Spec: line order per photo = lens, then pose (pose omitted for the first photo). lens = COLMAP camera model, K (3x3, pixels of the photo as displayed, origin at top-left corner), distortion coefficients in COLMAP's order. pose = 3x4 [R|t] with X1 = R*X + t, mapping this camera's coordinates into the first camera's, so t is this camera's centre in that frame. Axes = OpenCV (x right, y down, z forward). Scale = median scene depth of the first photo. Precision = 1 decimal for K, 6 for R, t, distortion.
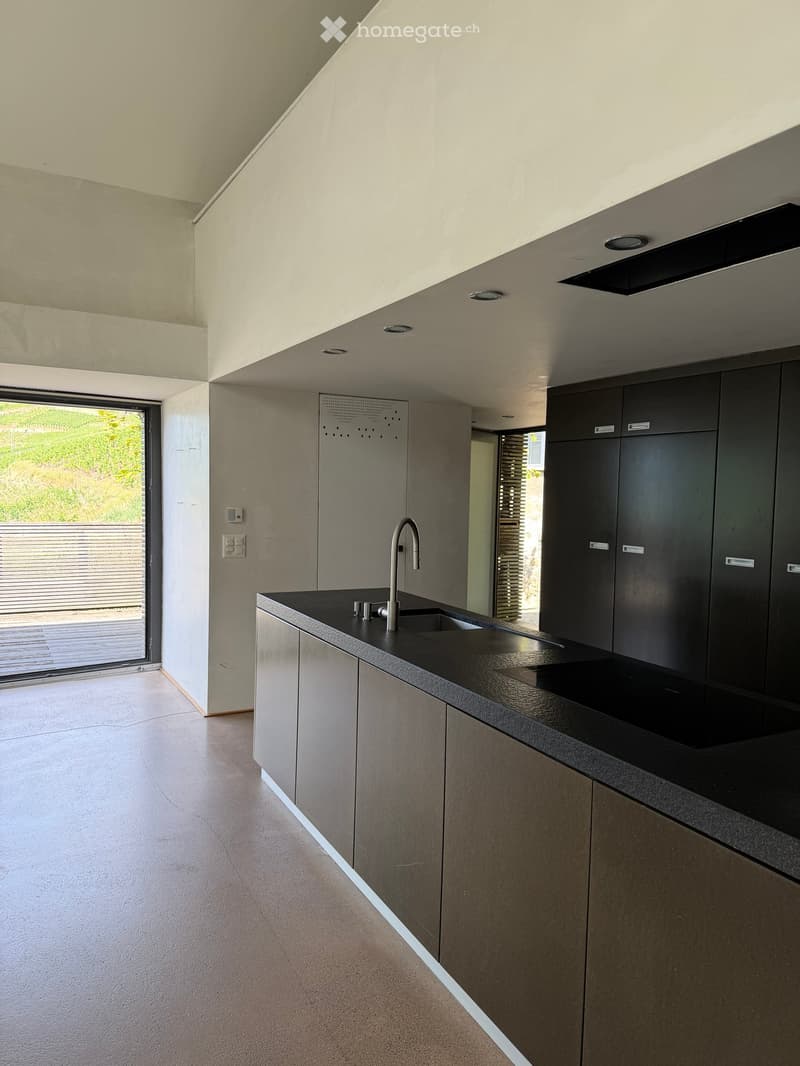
lens RADIAL K [[748.6, 0, 382.5], [0, 748.6, 545.4], [0, 0, 1]] dist [0.003744, 0.000362]
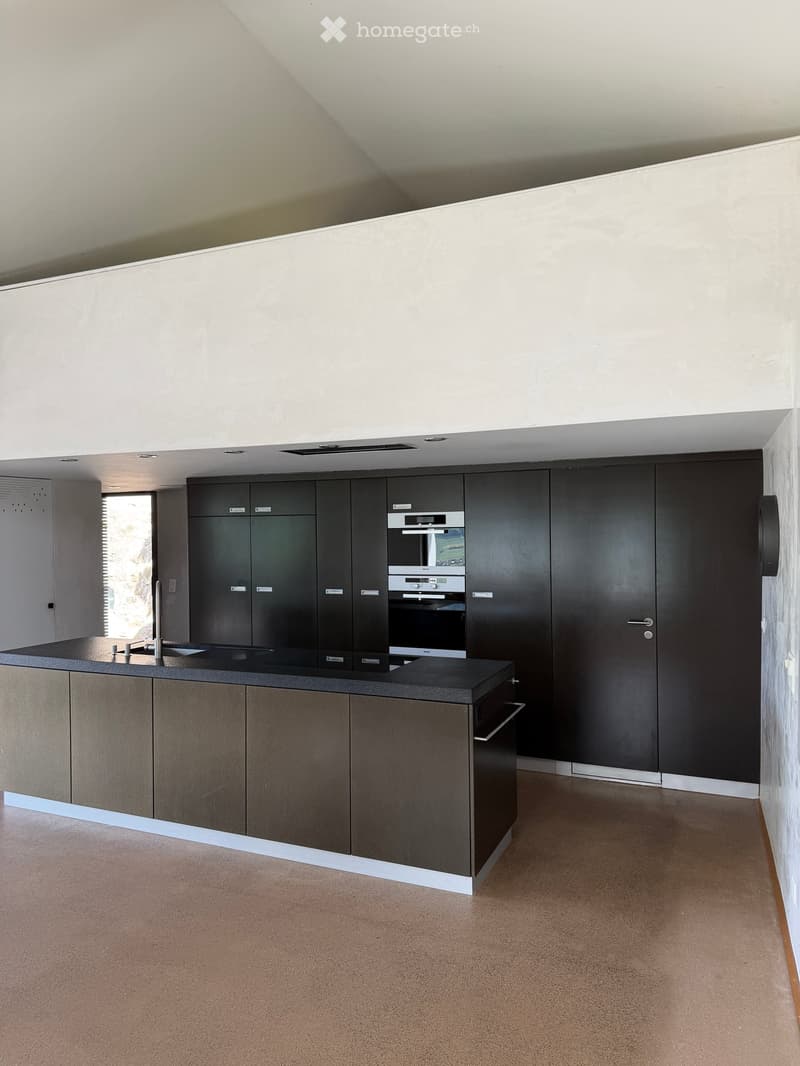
lens RADIAL K [[732.2, 0, 400.0], [0, 732.2, 533.0], [0, 0, 1]] dist [-0.002452, -0.000803]
pose [[0.772295, -0.035994, 0.634244, -0.469190], [0.077340, 0.996294, -0.037632, -0.037300], [-0.630539, 0.078116, 0.772216, -0.400376]]
